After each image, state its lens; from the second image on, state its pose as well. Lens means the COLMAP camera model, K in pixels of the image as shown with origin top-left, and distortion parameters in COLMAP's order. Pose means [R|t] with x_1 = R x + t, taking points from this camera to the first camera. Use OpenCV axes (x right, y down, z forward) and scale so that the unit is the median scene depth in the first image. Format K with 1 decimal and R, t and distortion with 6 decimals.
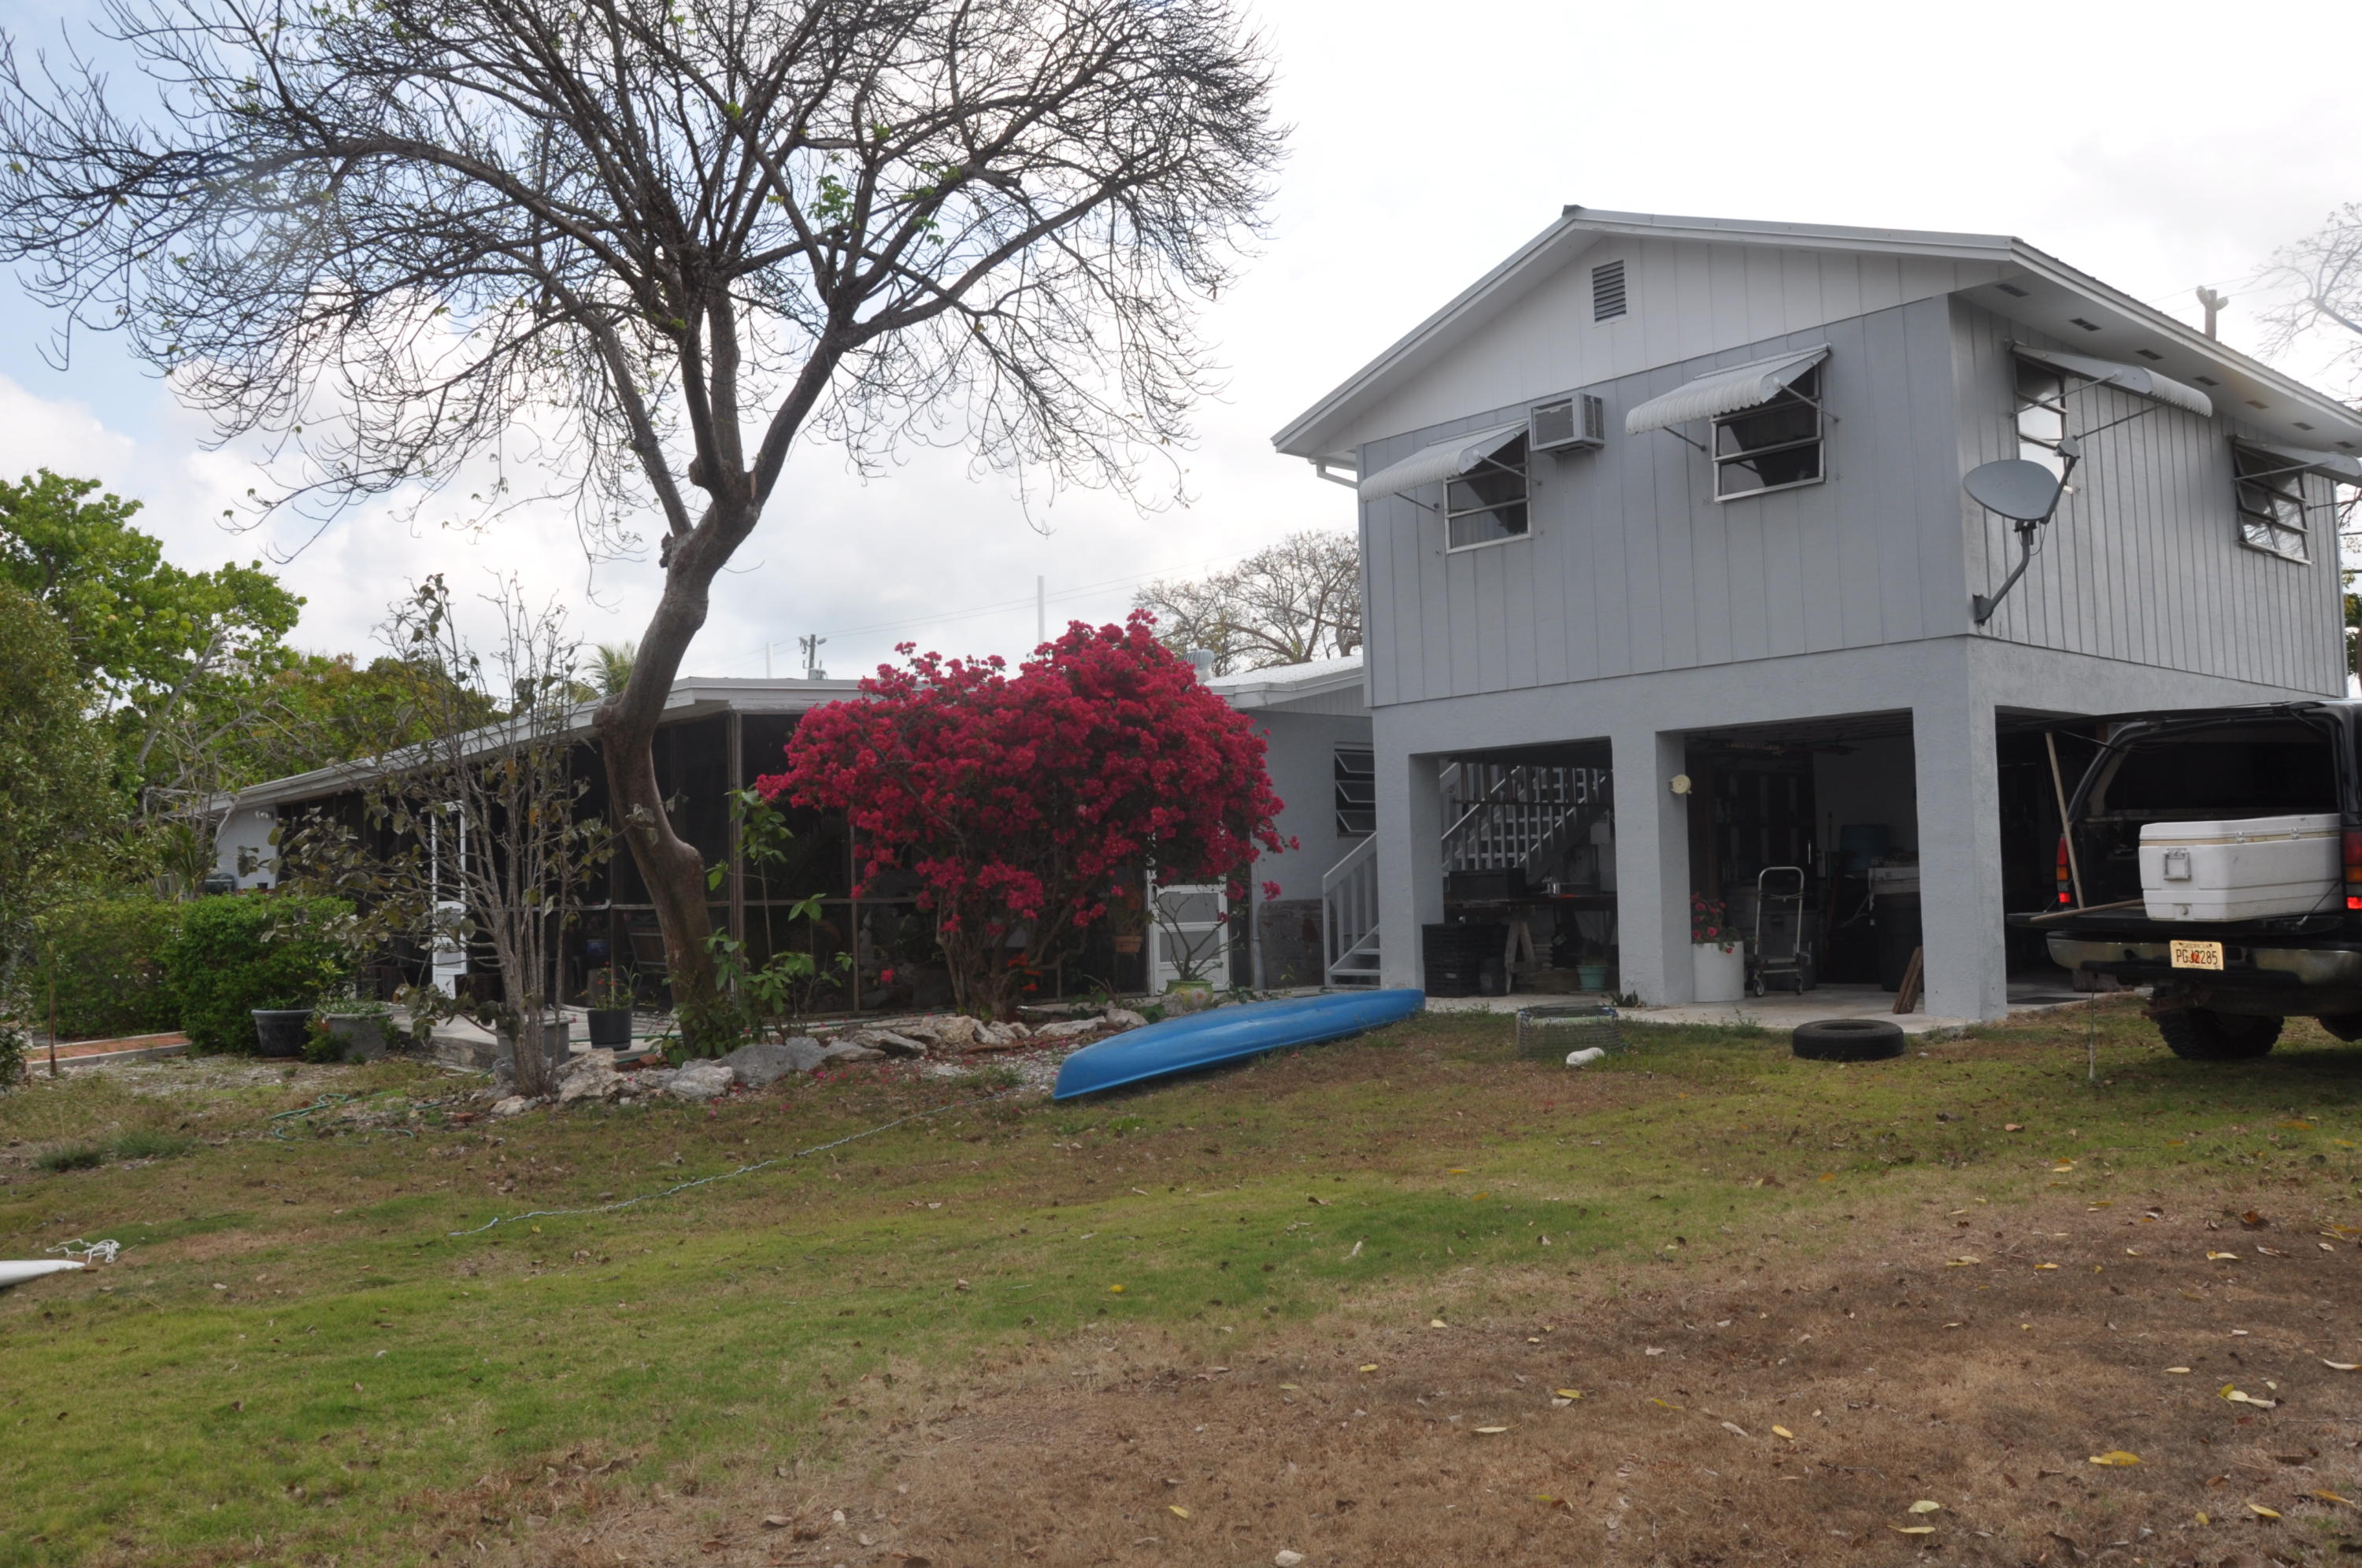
lens RADIAL K [[1852.8, 0, 1181.0], [0, 1852.8, 784.0], [0, 0, 1]] dist [-0.153236, 0.124090]
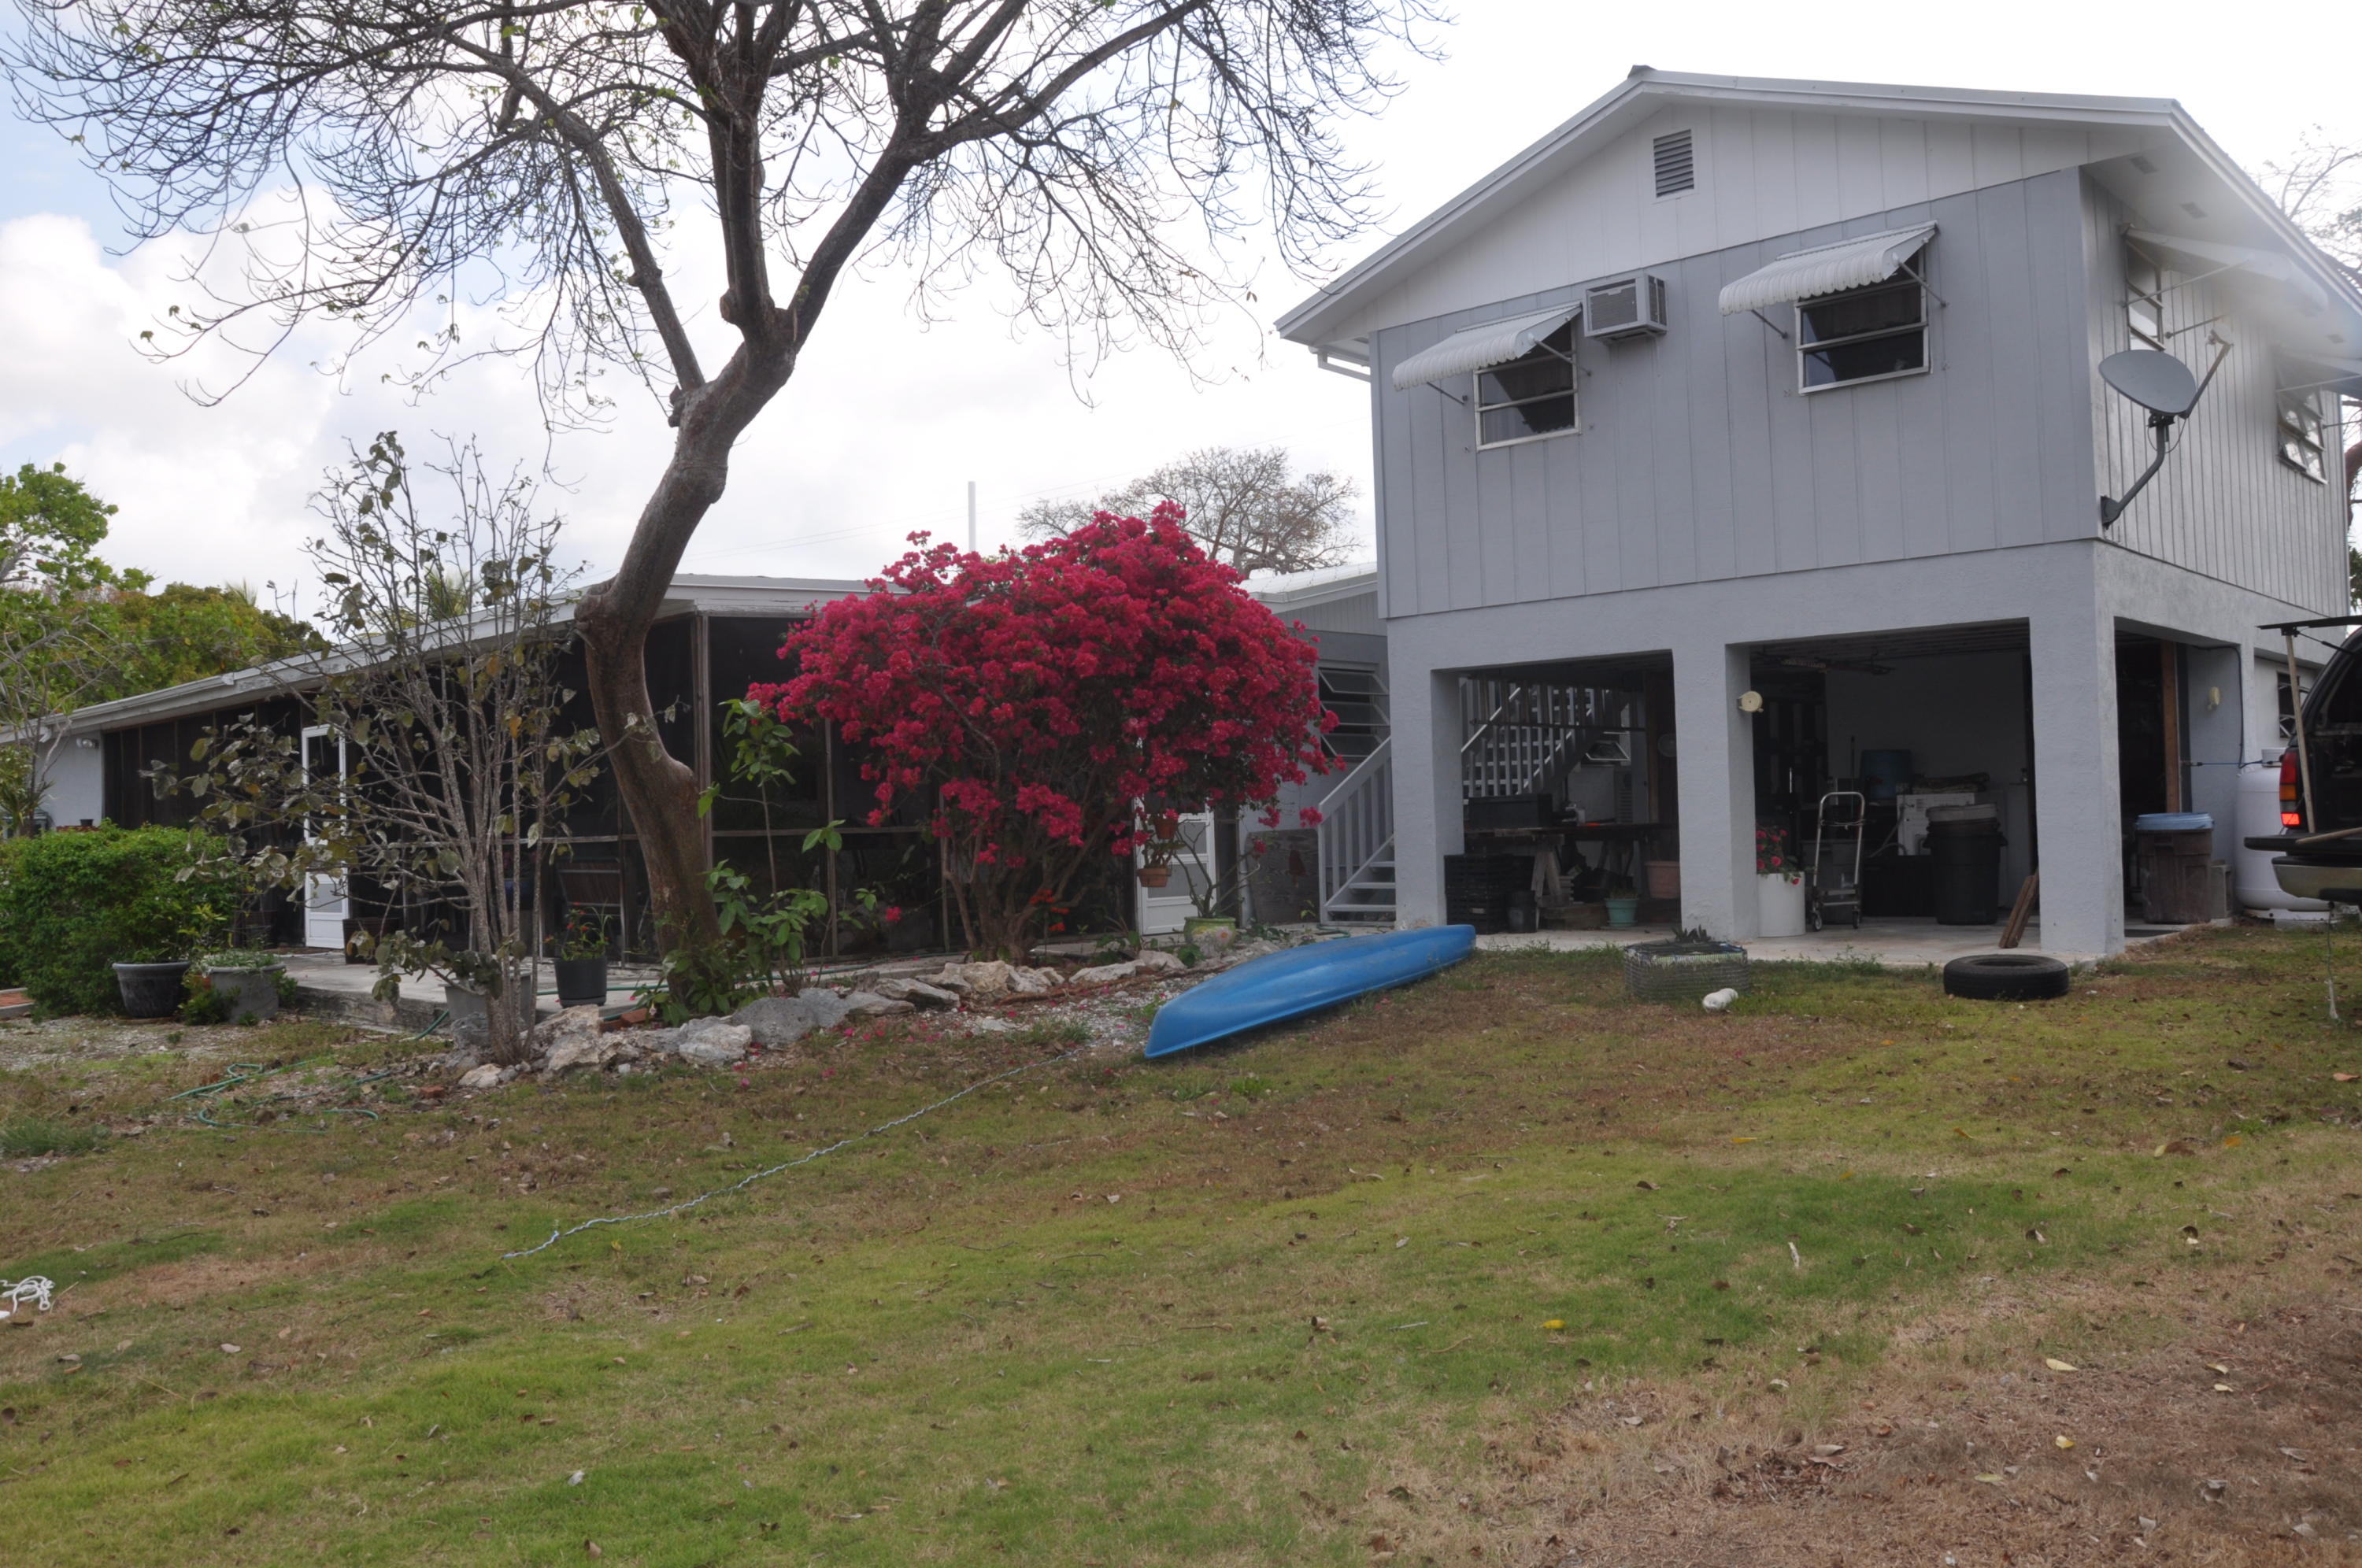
lens RADIAL K [[1852.8, 0, 1181.0], [0, 1852.8, 784.0], [0, 0, 1]] dist [-0.153236, 0.124090]
pose [[0.994615, -0.000780, 0.103636, -0.118964], [-0.002648, 0.999454, 0.032940, 0.013352], [-0.103605, -0.033037, 0.994070, 0.126204]]
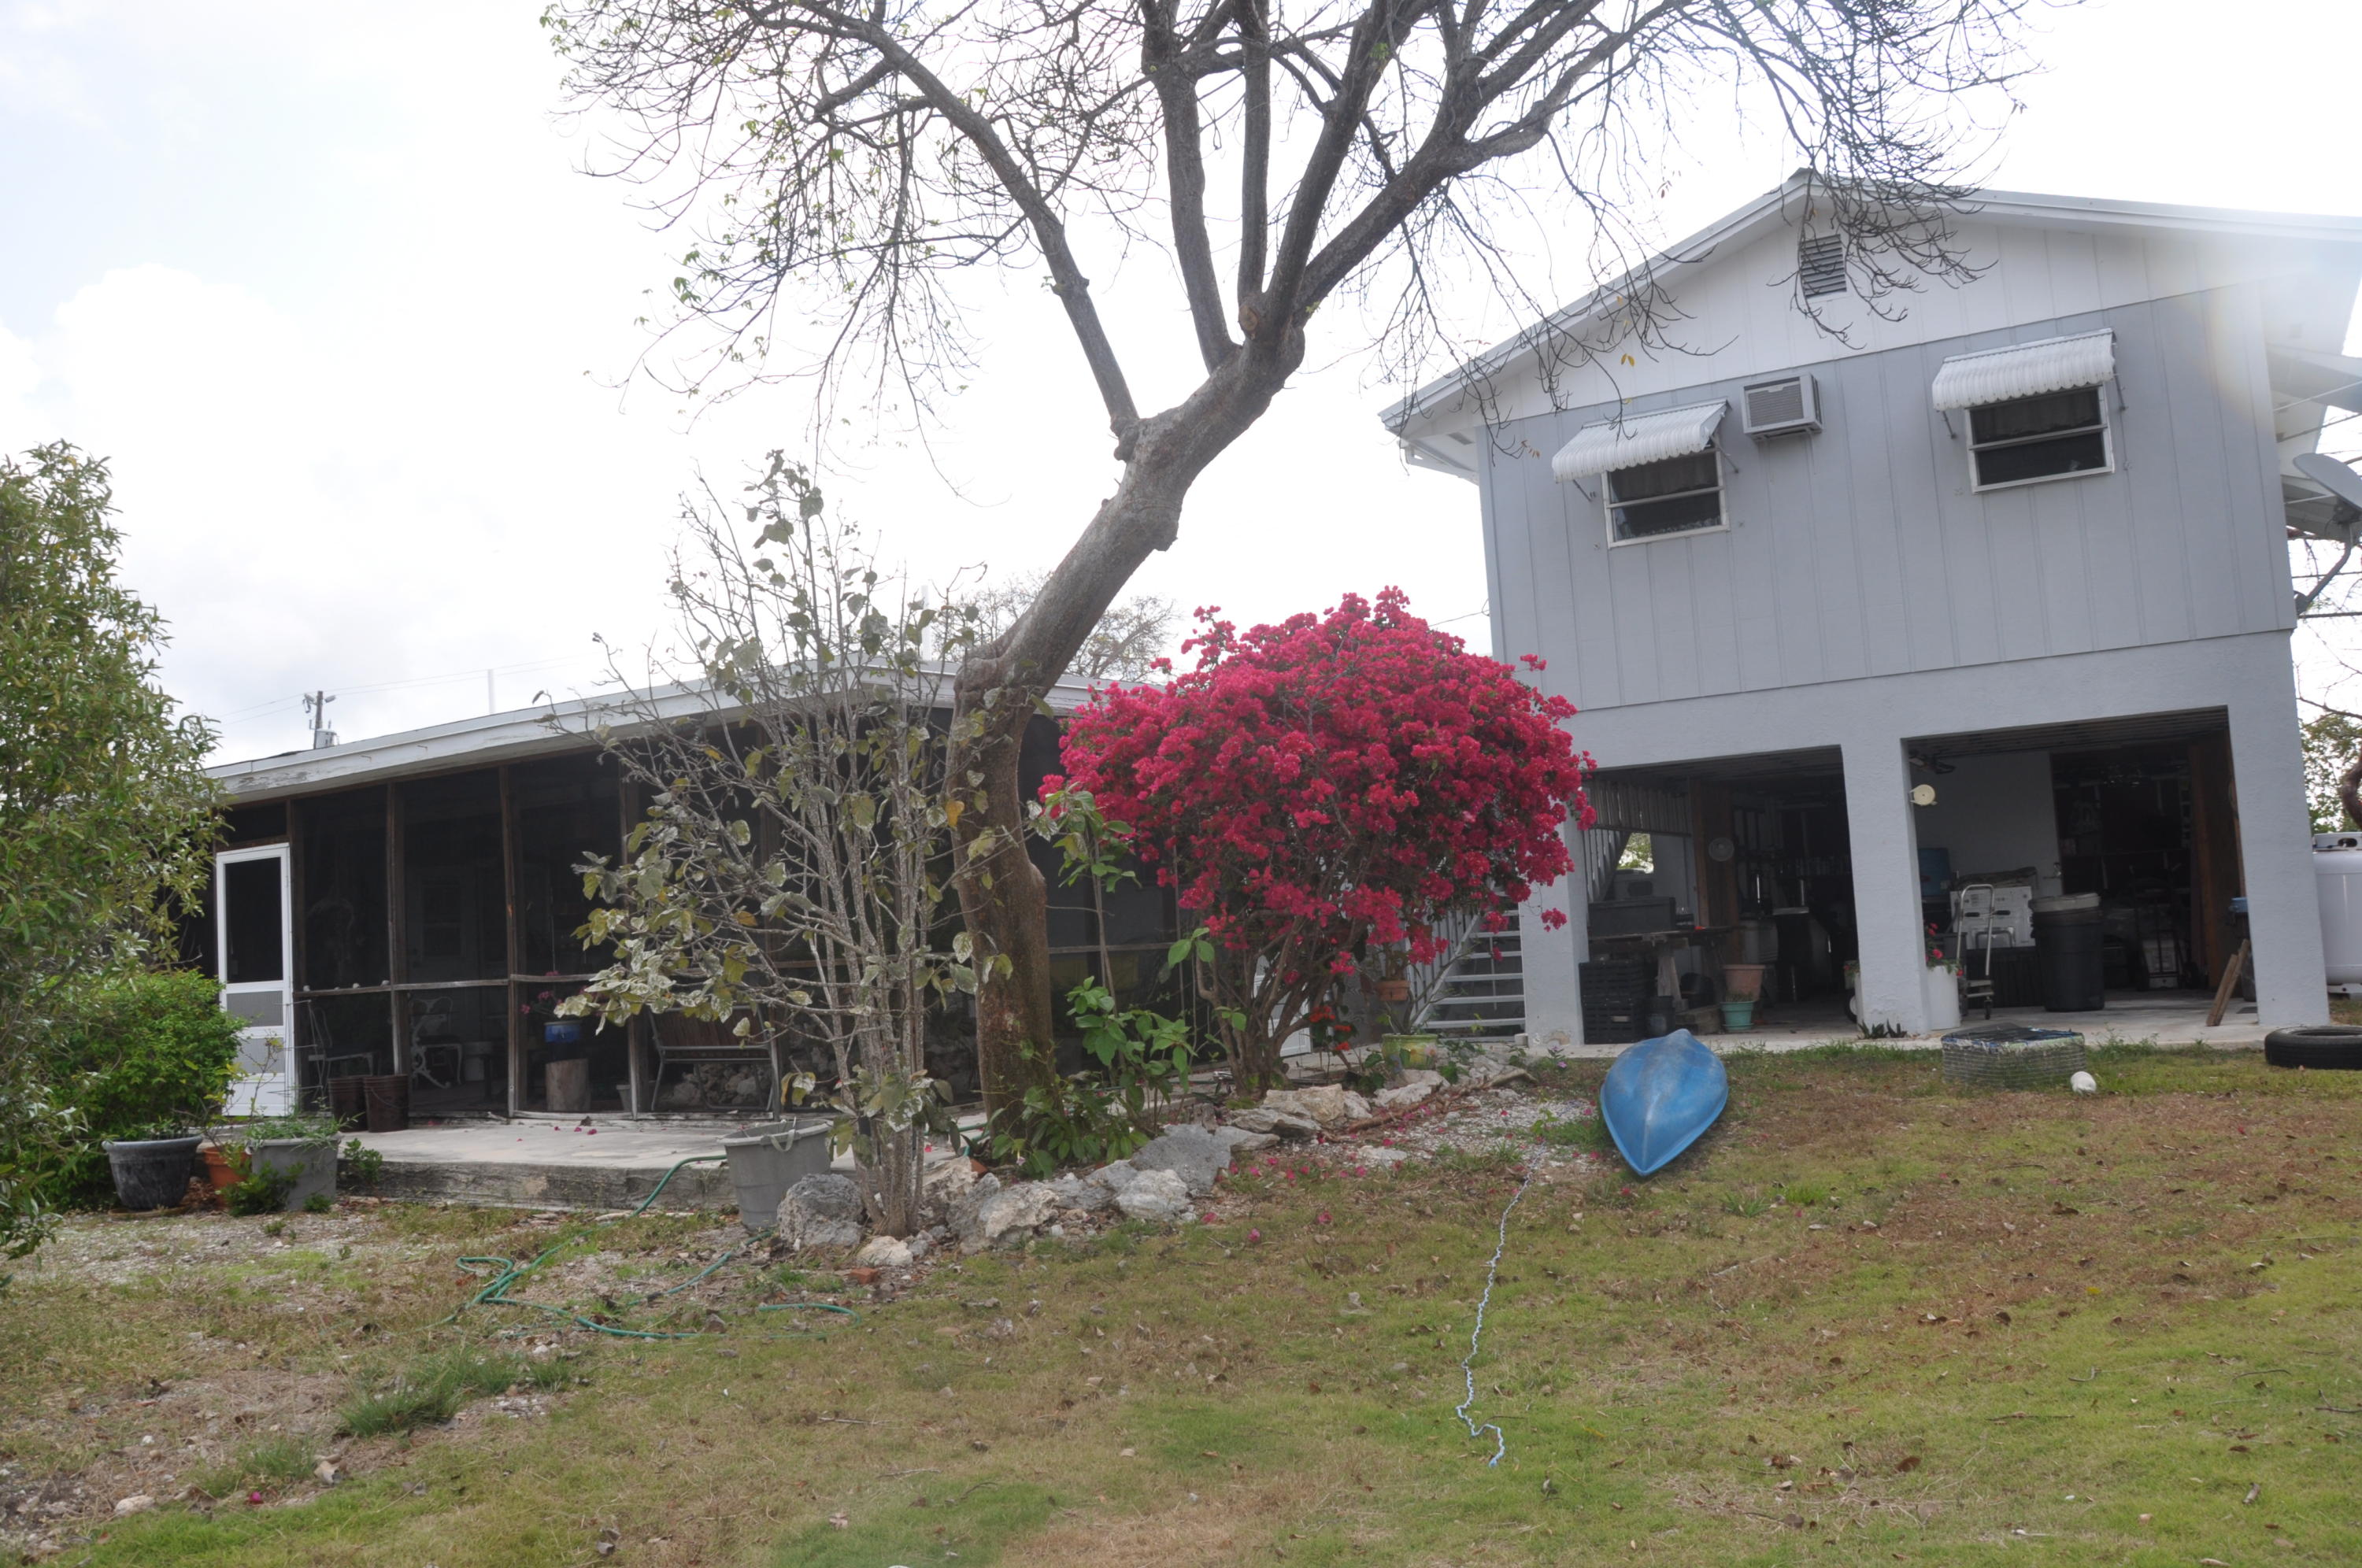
lens RADIAL K [[1852.8, 0, 1181.0], [0, 1852.8, 784.0], [0, 0, 1]] dist [-0.153236, 0.124090]
pose [[0.947112, 0.000216, 0.320903, -0.416914], [0.014561, 0.998941, -0.043650, 0.031935], [-0.320572, 0.046015, 0.946106, 0.278098]]
